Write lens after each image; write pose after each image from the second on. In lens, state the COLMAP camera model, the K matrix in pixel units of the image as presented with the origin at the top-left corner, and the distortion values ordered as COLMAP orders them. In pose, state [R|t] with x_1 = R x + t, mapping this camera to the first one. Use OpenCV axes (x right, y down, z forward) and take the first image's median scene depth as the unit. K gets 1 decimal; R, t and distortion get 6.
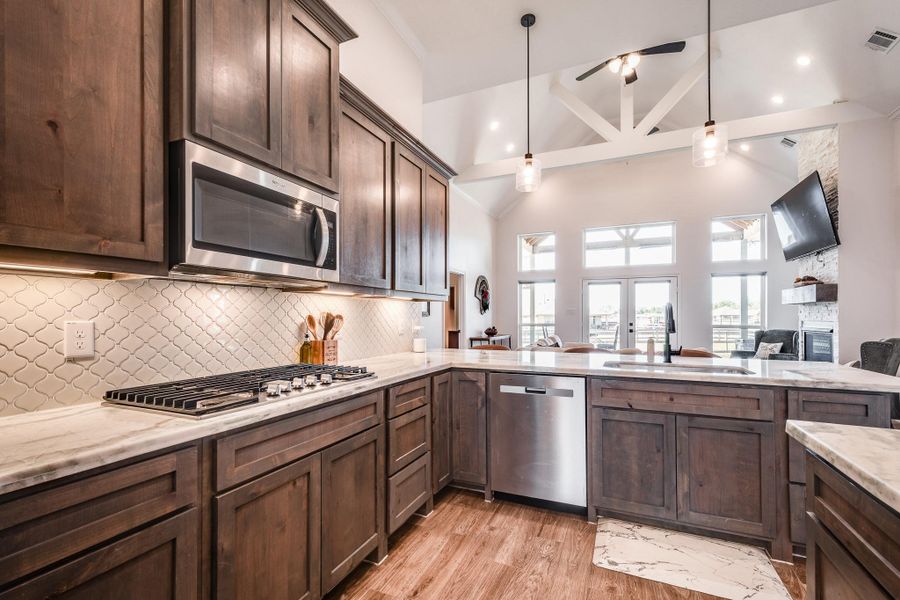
lens RADIAL K [[406.4, 0, 447.0], [0, 406.4, 320.3], [0, 0, 1]] dist [0.014890, 0.000115]
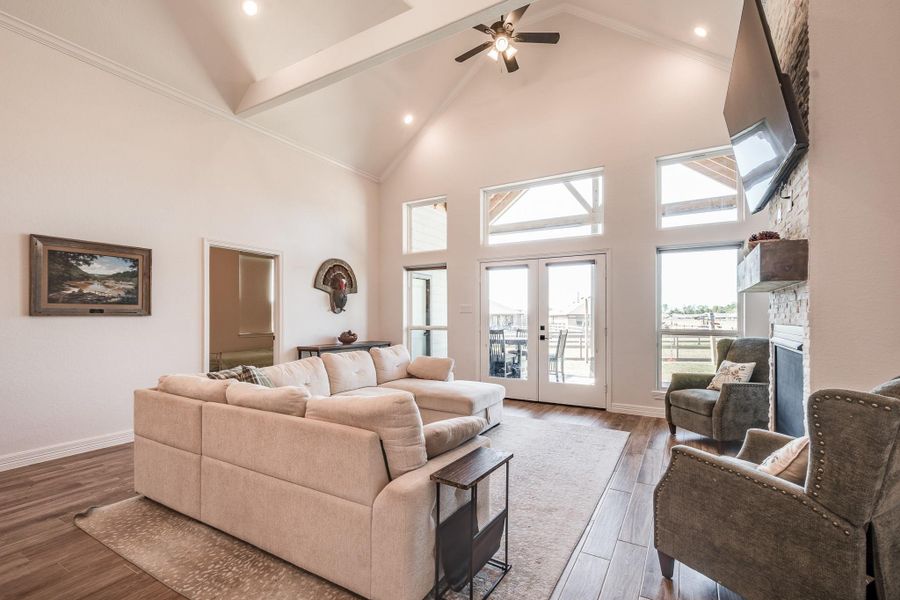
lens RADIAL K [[418.5, 0, 447.7], [0, 418.5, 314.7], [0, 0, 1]] dist [0.019343, -0.000391]
pose [[0.996064, -0.002774, -0.088594, 0.367832], [0.001474, 0.999890, -0.014728, -0.002059], [0.088625, 0.014540, 0.995959, 0.315979]]
